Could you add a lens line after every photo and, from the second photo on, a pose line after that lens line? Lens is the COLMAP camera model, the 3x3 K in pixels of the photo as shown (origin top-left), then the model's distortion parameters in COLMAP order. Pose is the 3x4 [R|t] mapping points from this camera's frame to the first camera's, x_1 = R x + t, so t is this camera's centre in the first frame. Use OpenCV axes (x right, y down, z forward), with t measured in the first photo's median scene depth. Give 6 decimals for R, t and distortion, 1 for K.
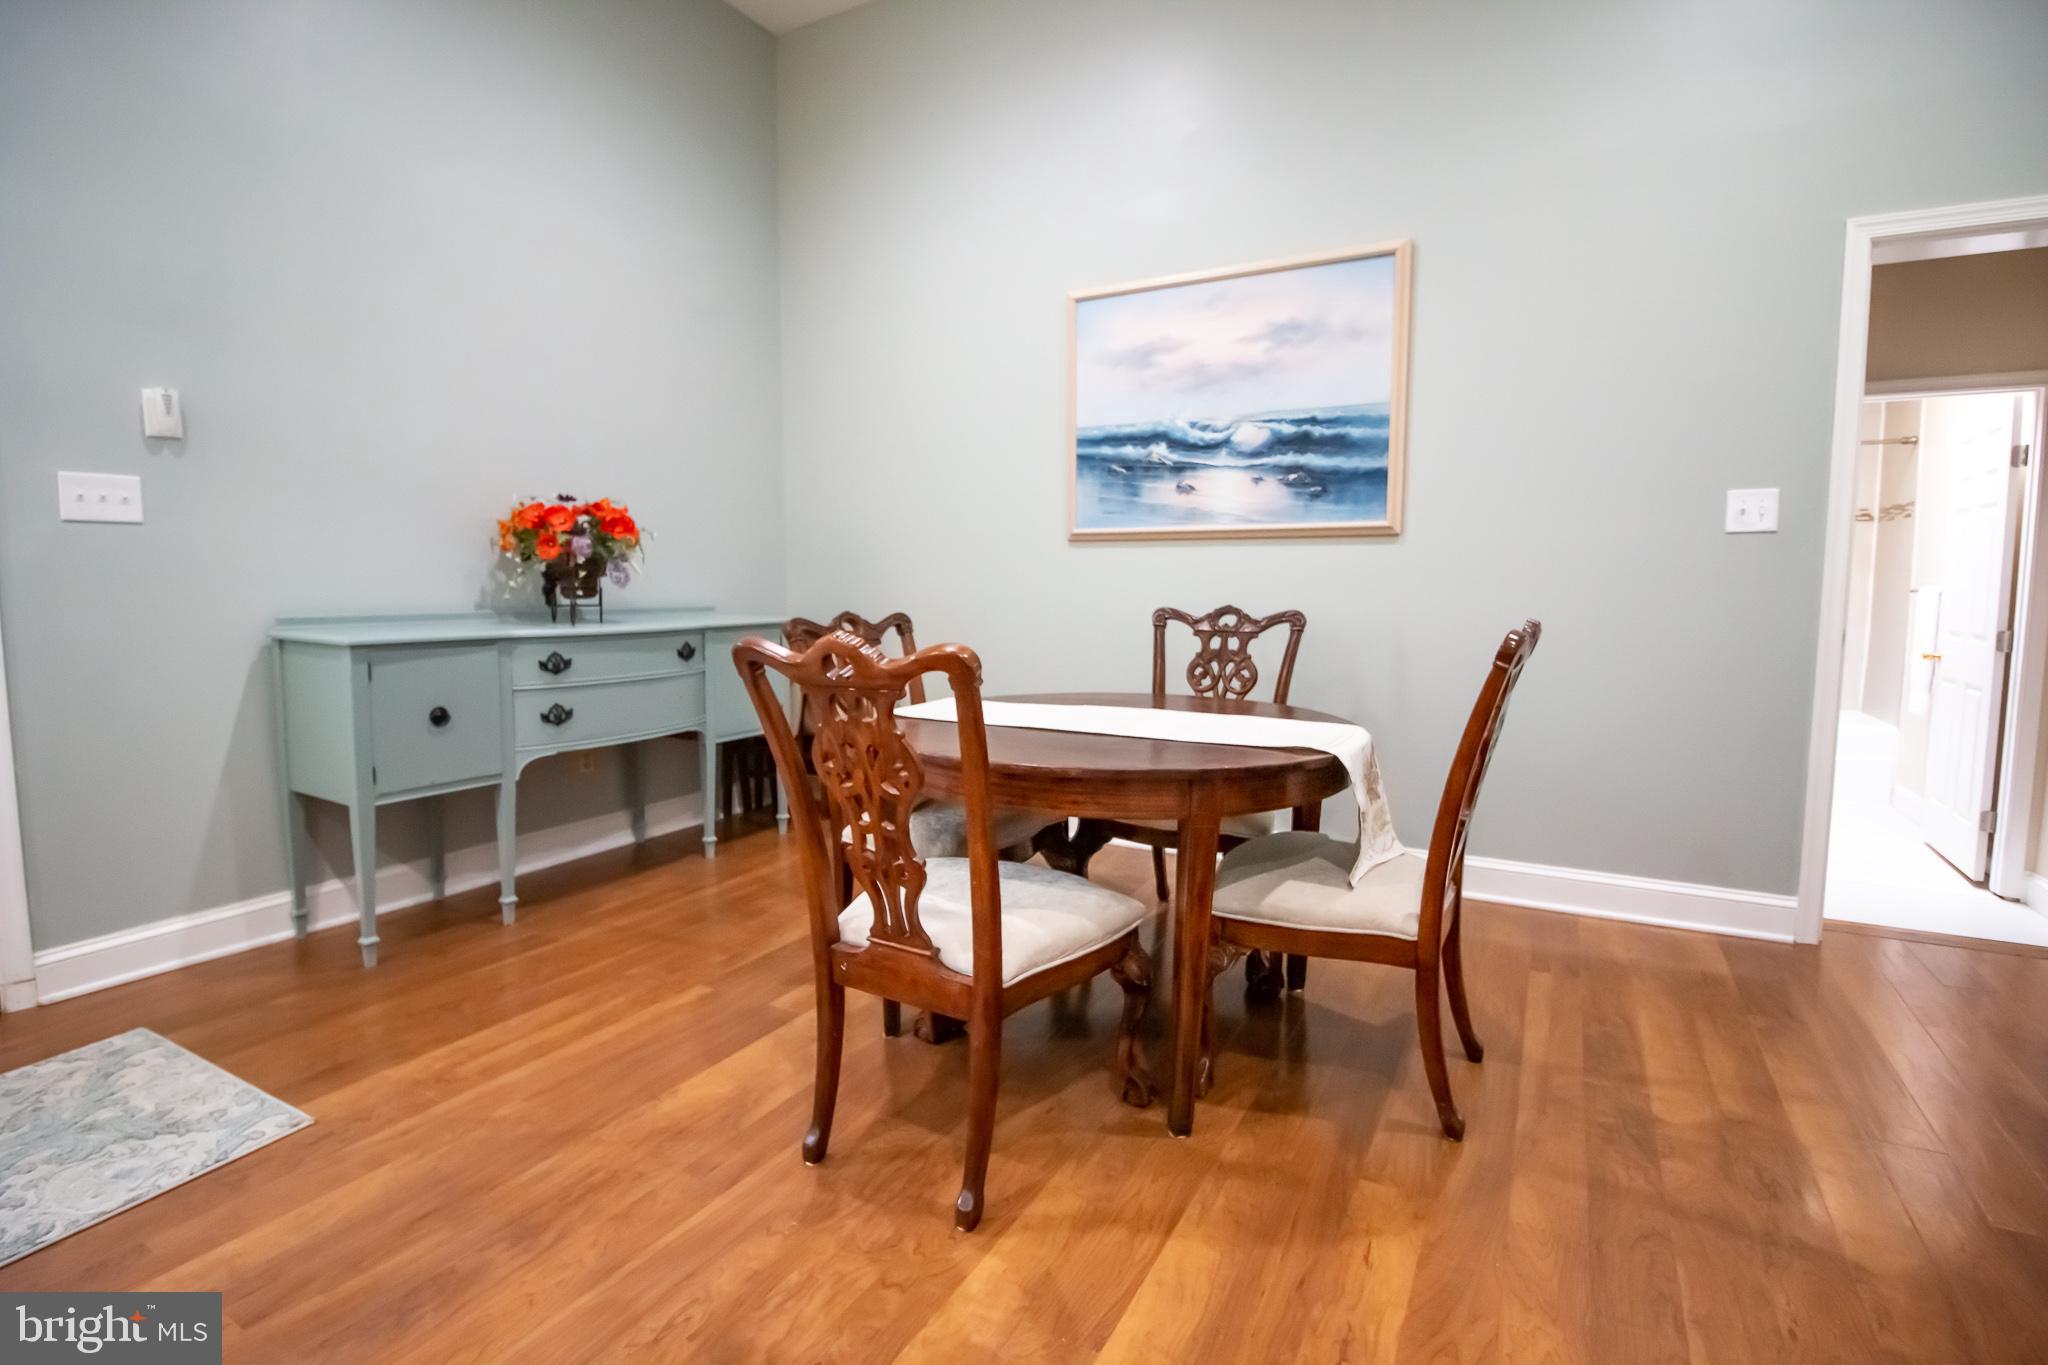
lens RADIAL K [[948.1, 0, 1023.9], [0, 948.1, 663.7], [0, 0, 1]] dist [-0.001297, -0.012430]
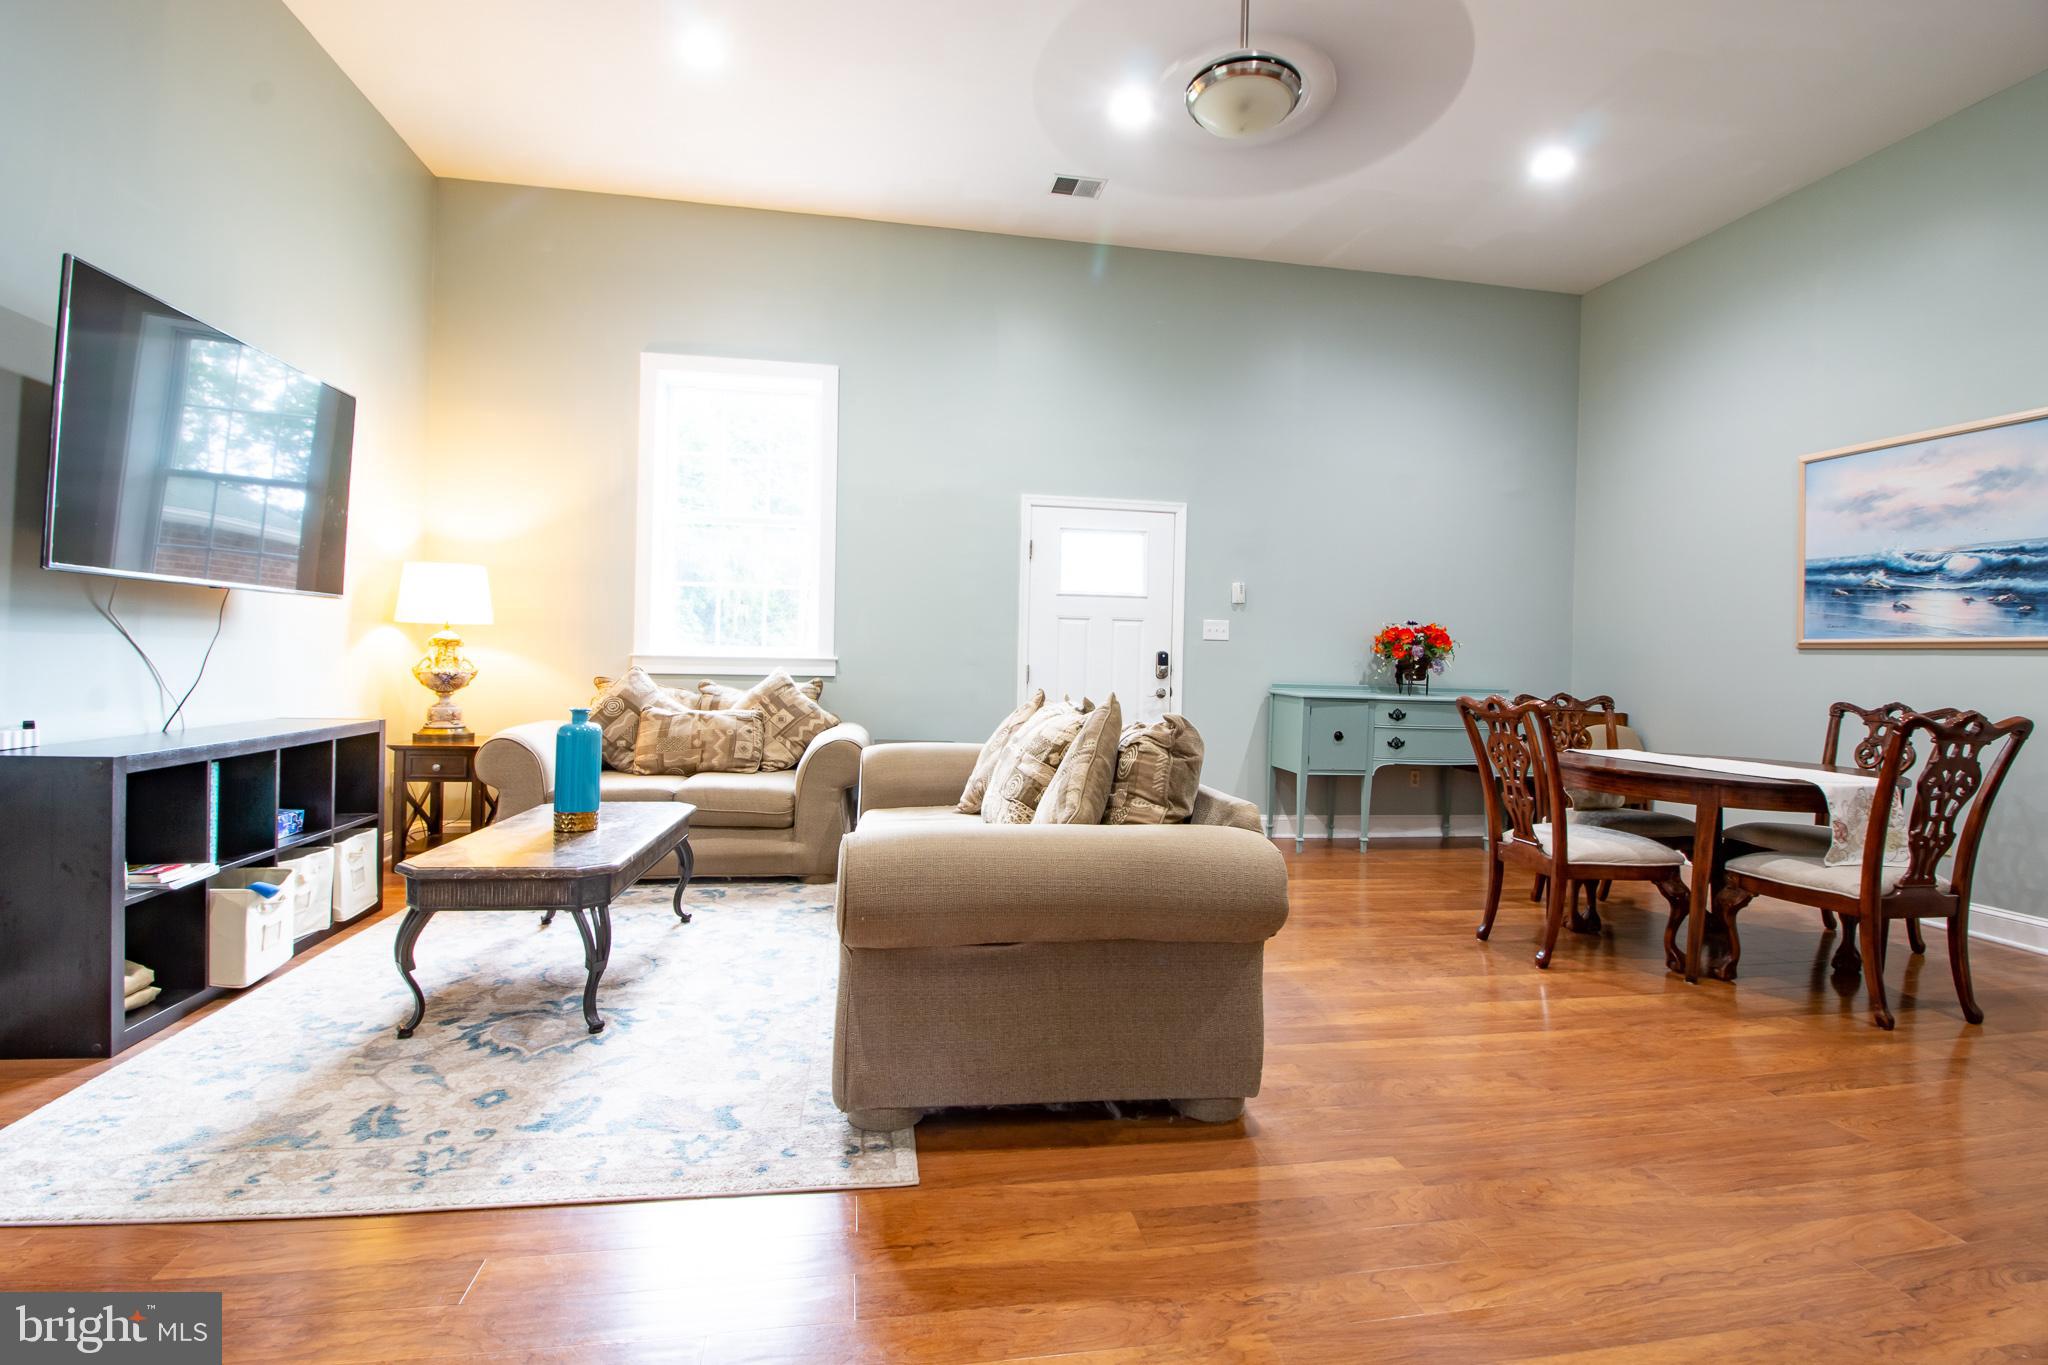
lens RADIAL K [[948.1, 0, 1023.9], [0, 948.1, 663.7], [0, 0, 1]] dist [-0.001297, -0.012430]
pose [[0.644121, 0.020146, -0.764658, 0.402042], [-0.092209, 0.994408, -0.051474, 0.056705], [0.759346, 0.103664, 0.642377, -0.673508]]
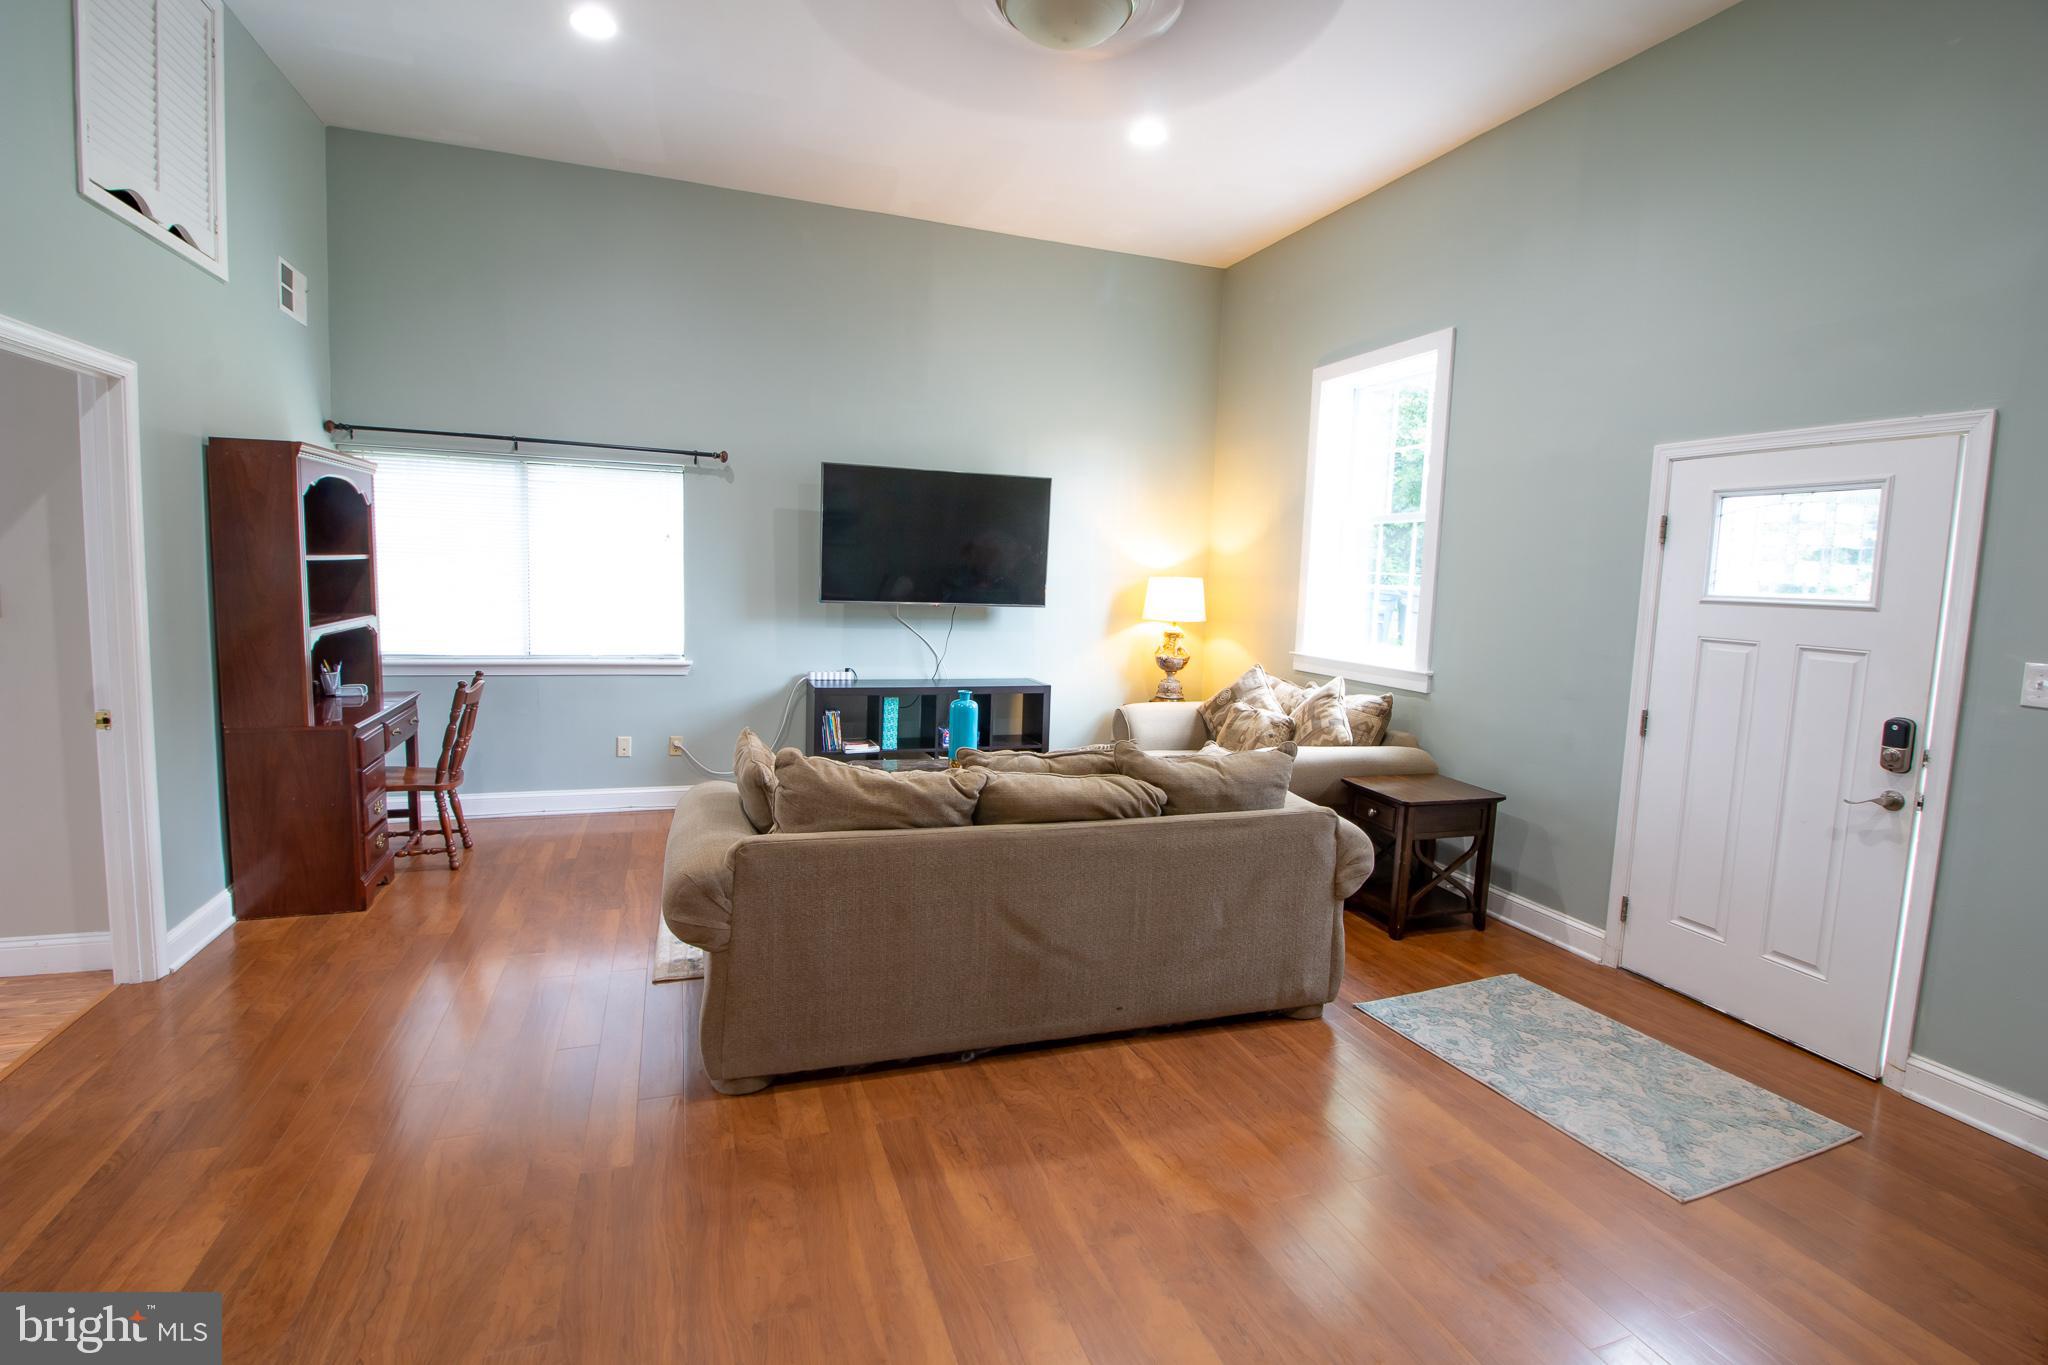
lens RADIAL K [[948.1, 0, 1023.9], [0, 948.1, 663.7], [0, 0, 1]] dist [-0.001297, -0.012430]
pose [[-0.649370, 0.052079, -0.758688, 0.408838], [-0.104071, 0.982180, 0.156495, -0.180365], [0.753318, 0.180580, -0.632378, 0.570697]]
